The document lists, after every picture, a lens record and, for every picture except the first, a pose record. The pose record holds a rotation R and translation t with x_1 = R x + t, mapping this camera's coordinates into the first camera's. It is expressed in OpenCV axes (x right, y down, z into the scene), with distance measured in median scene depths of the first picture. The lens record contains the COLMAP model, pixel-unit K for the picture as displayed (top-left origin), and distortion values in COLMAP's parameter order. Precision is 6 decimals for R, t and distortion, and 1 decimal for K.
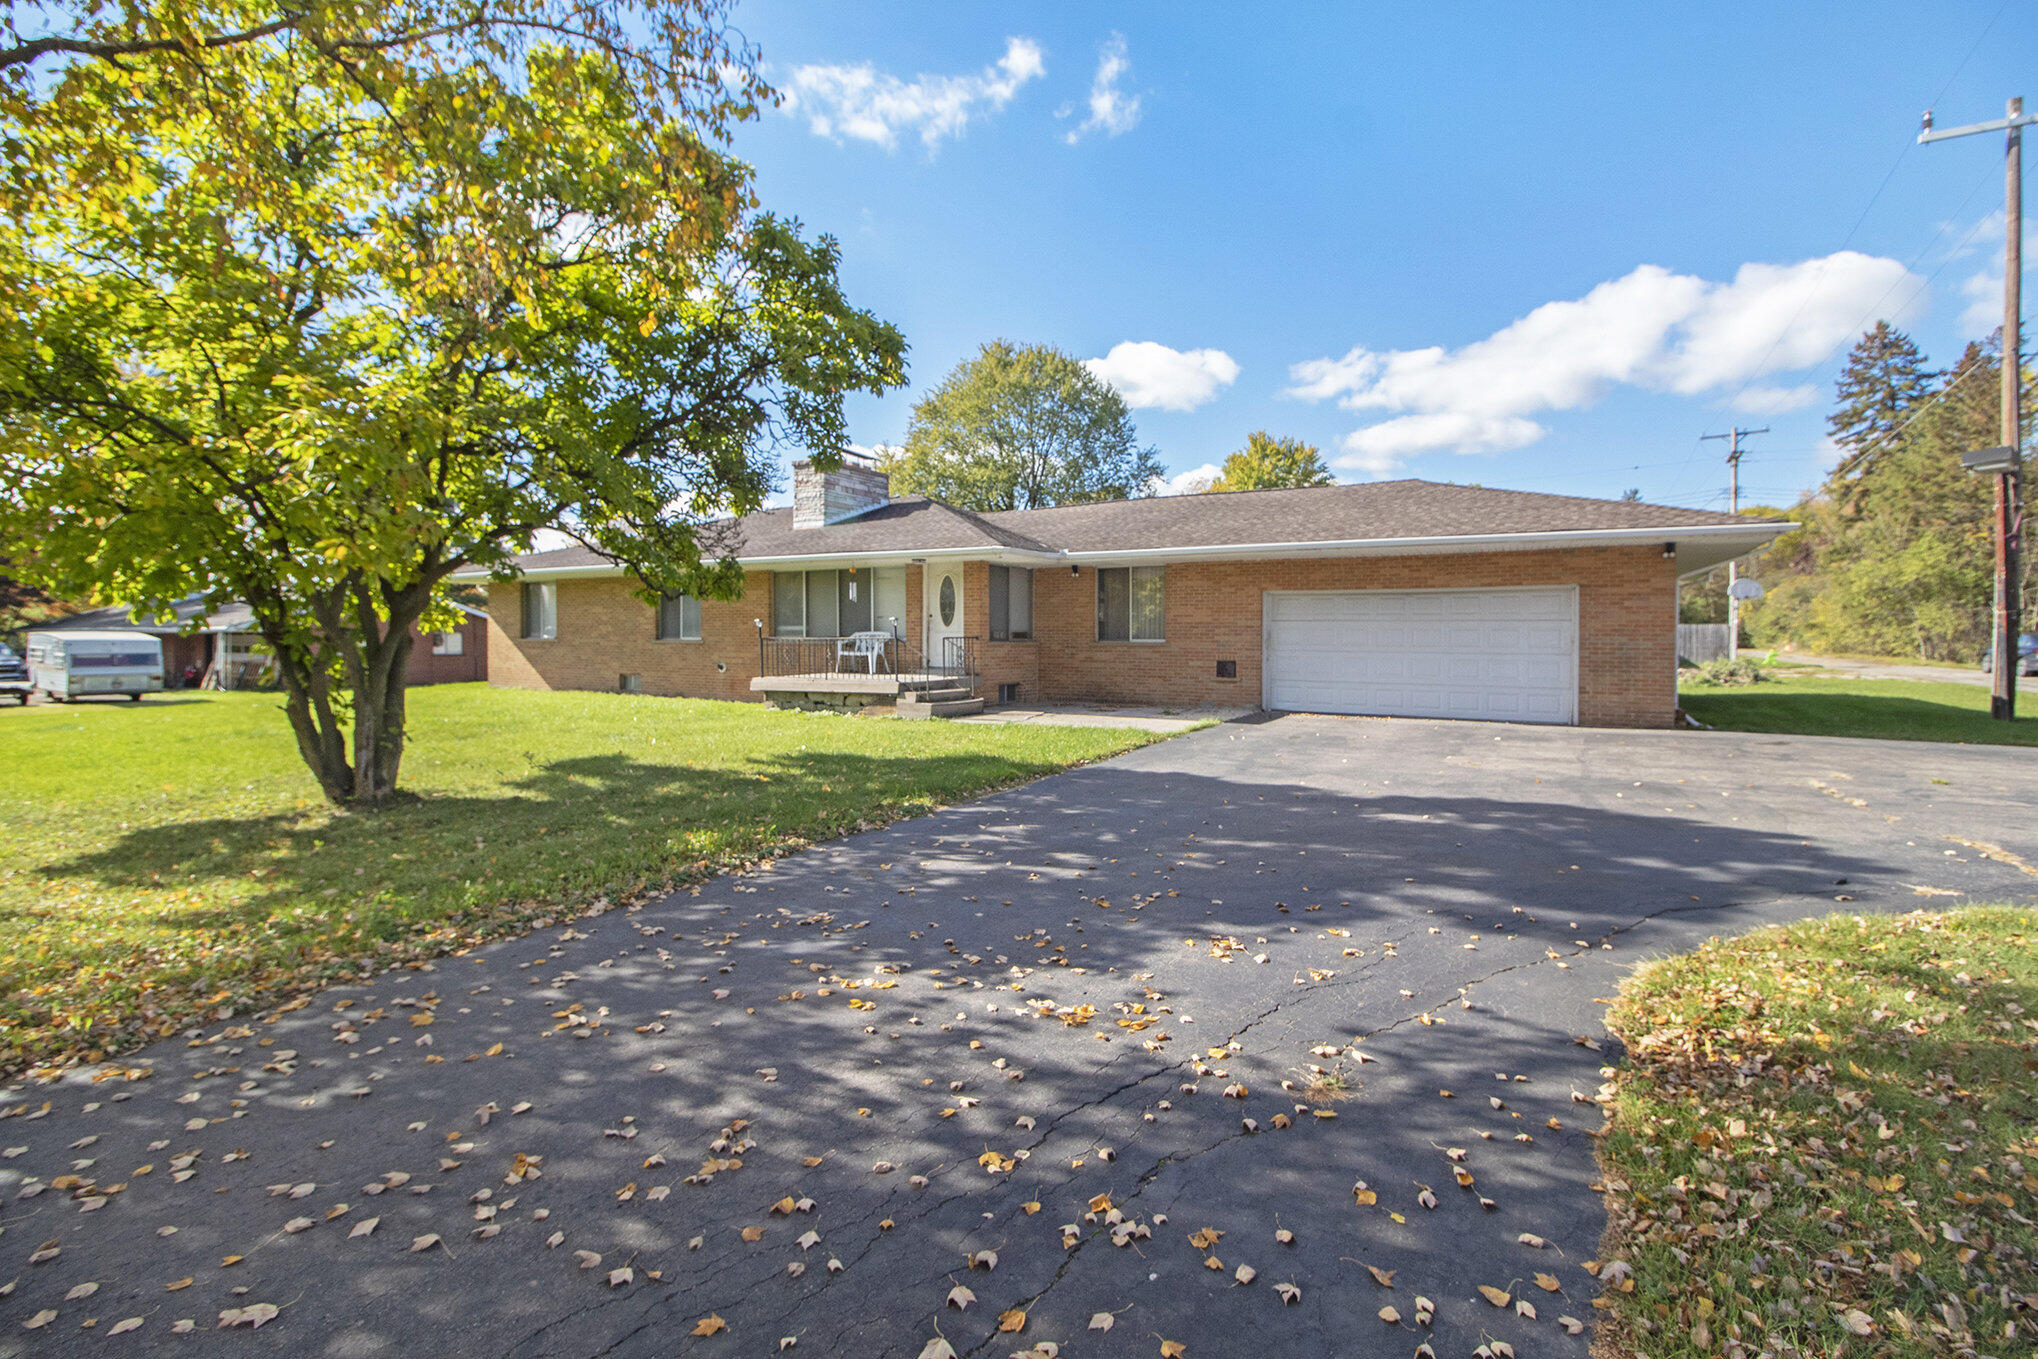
lens RADIAL K [[967.1, 0, 1019.3], [0, 967.1, 665.2], [0, 0, 1]] dist [-0.021756, -0.000480]
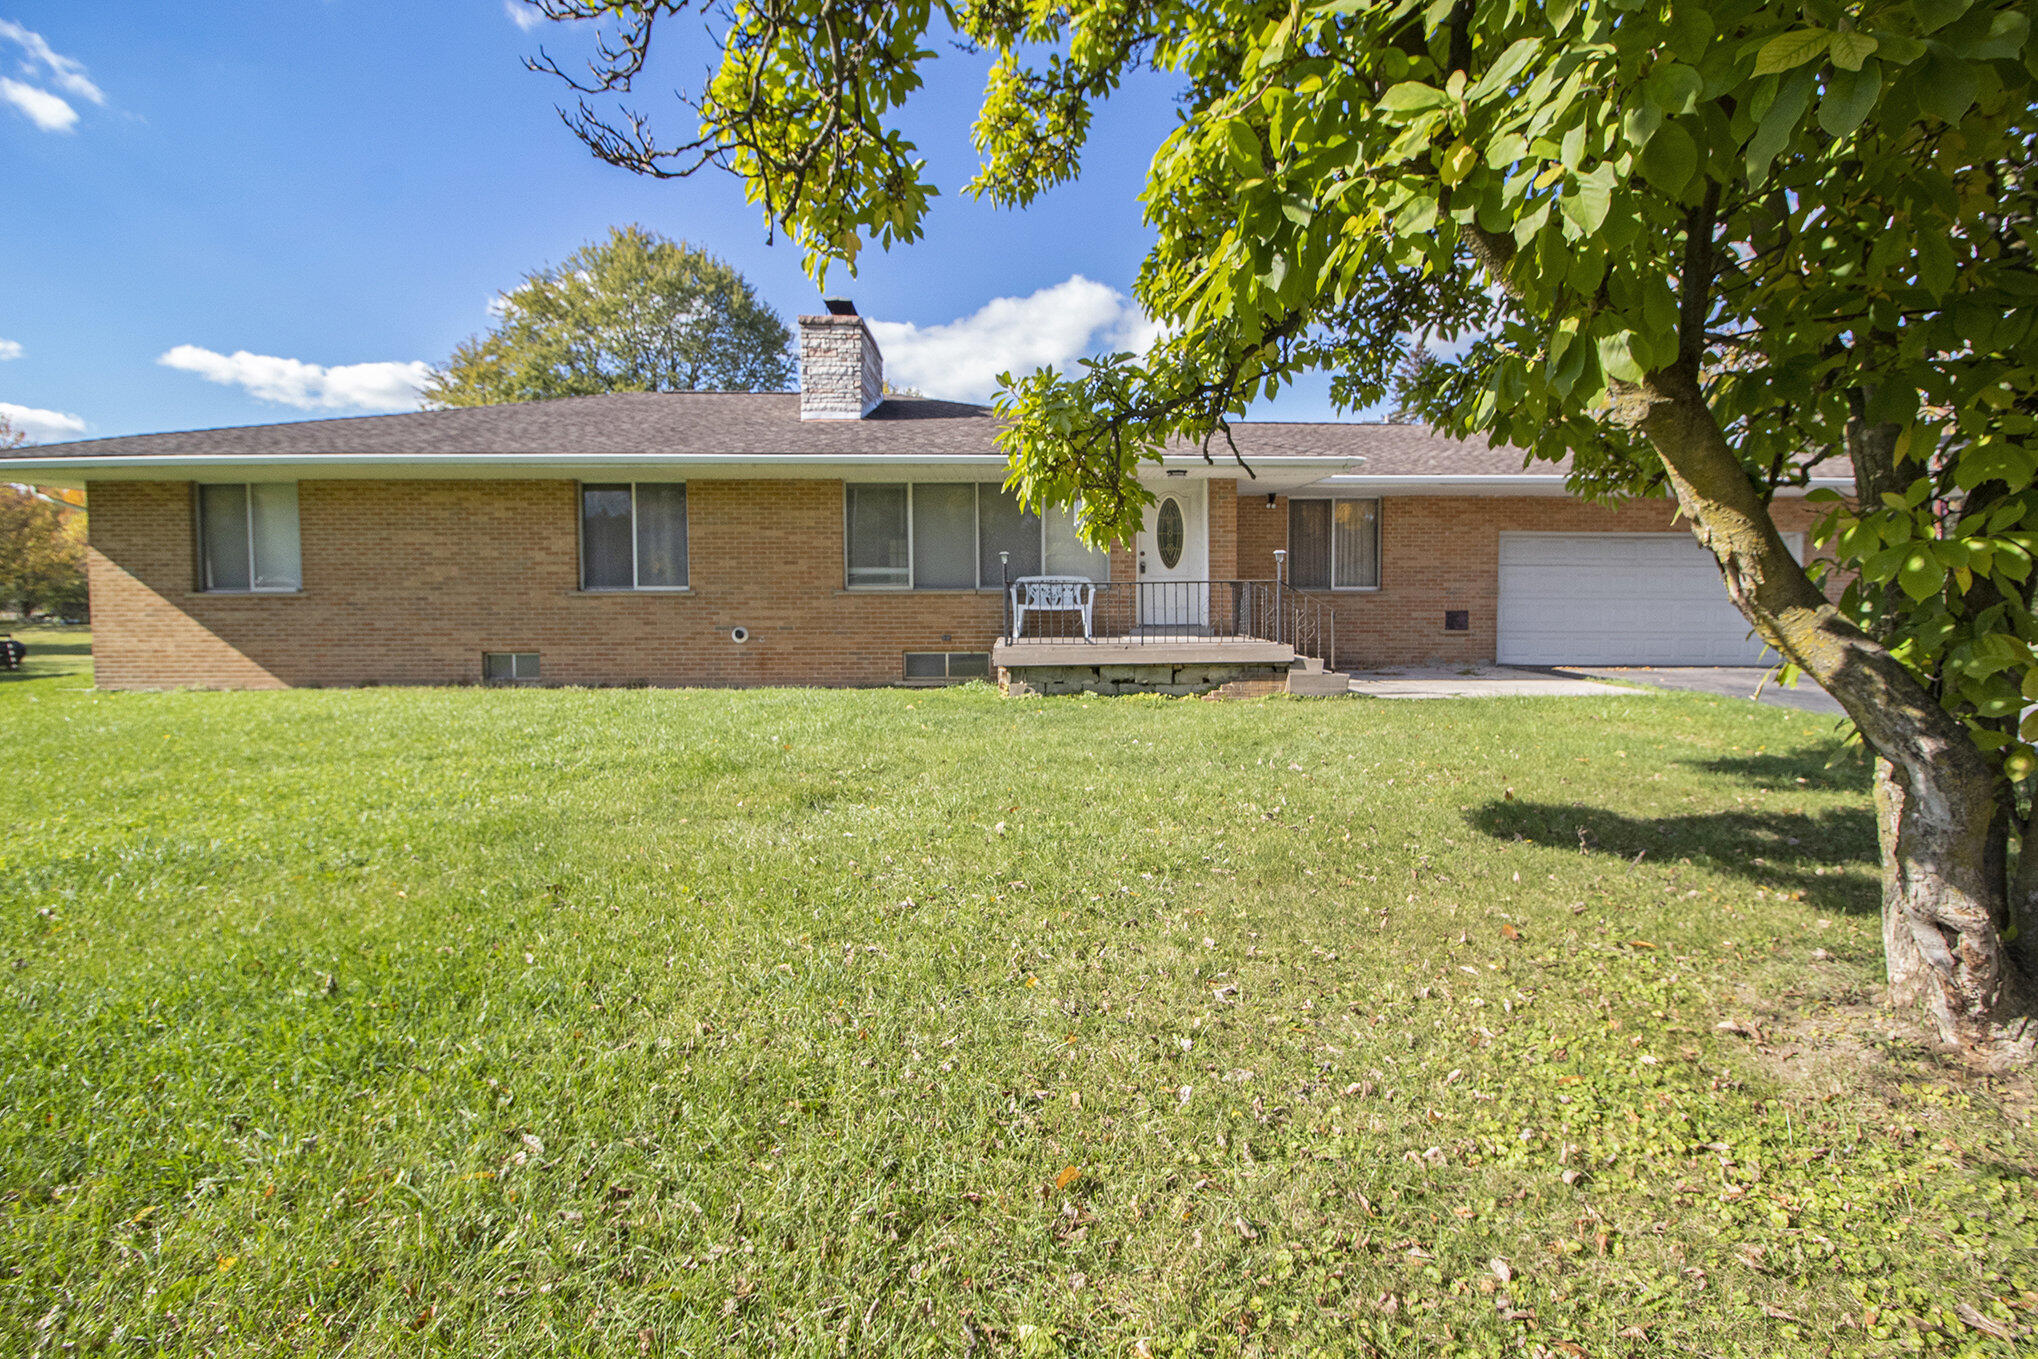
lens RADIAL K [[967.1, 0, 1022.1], [0, 967.1, 677.3], [0, 0, 1]] dist [-0.021756, -0.000480]
pose [[0.855229, -0.047103, 0.516105, -0.547225], [0.022178, 0.998275, 0.054358, -0.000625], [-0.517775, -0.035042, 0.854799, 0.438085]]
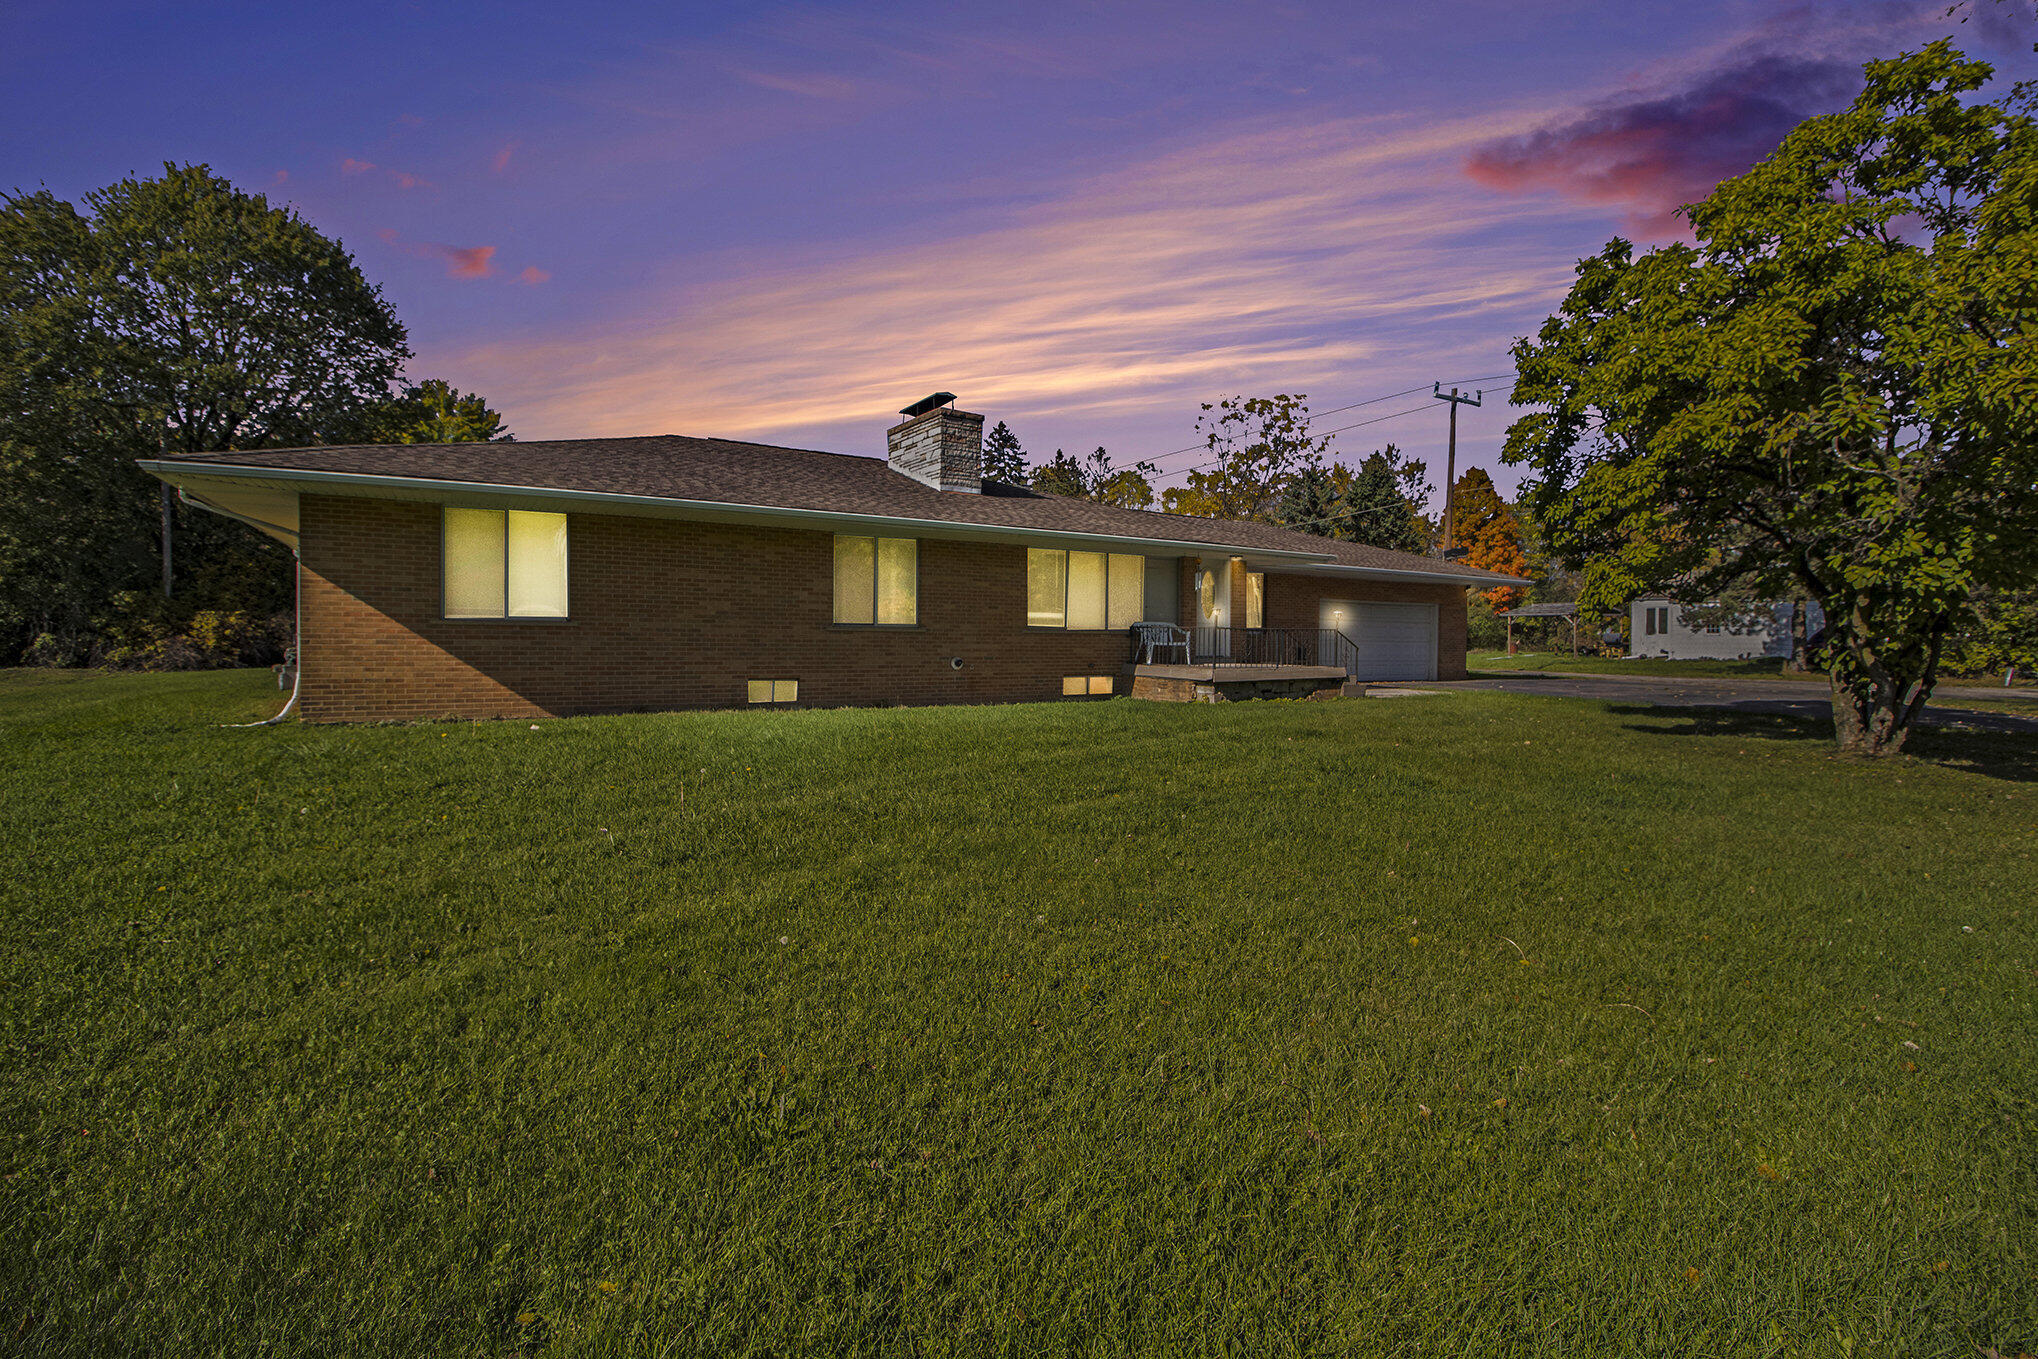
lens RADIAL K [[967.1, 0, 1018.8], [0, 967.1, 673.2], [0, 0, 1]] dist [-0.021756, -0.000480]
pose [[0.478582, -0.027723, 0.877605, -1.120169], [0.020496, 0.999582, 0.020399, -0.005720], [-0.877803, 0.008225, 0.478950, 0.675158]]
